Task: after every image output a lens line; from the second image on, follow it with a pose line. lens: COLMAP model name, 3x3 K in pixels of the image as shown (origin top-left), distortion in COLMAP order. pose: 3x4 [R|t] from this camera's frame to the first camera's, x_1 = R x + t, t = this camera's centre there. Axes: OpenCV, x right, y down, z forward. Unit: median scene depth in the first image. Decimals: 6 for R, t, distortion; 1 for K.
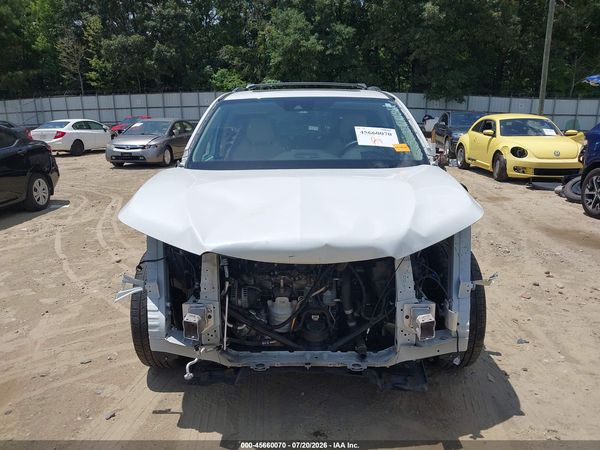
lens RADIAL K [[482.2, 0, 297.0], [0, 482.2, 224.9], [0, 0, 1]] dist [-0.013053, 0.012601]
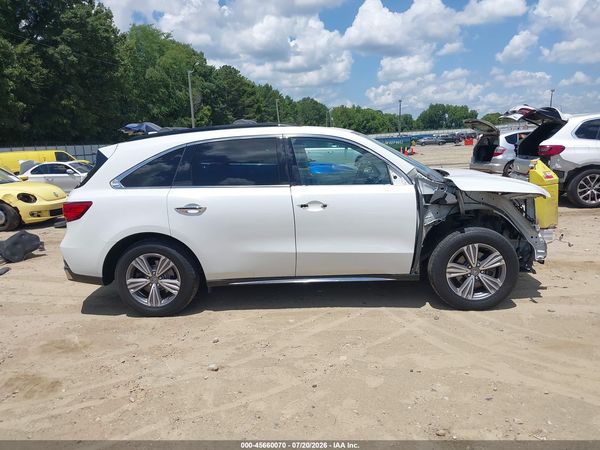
lens RADIAL K [[482.2, 0, 297.0], [0, 482.2, 224.9], [0, 0, 1]] dist [-0.013053, 0.012601]
pose [[0.042853, -0.162832, 0.985723, -0.495481], [0.272538, 0.951115, 0.145267, -0.089940], [-0.961190, 0.262422, 0.085136, 0.395150]]
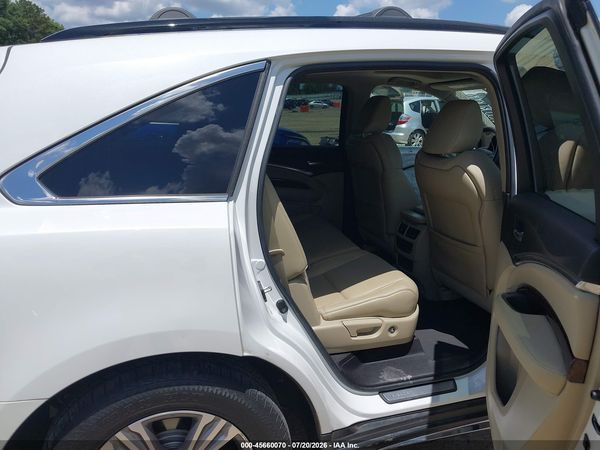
lens RADIAL K [[482.9, 0, 300.4], [0, 482.9, 215.9], [0, 0, 1]] dist [-0.004289, 0.057073]
pose [[-0.309960, -0.213849, 0.926387, -0.204547], [0.212874, 0.934028, 0.286838, -0.120259], [-0.926612, 0.286112, -0.243989, 0.546962]]
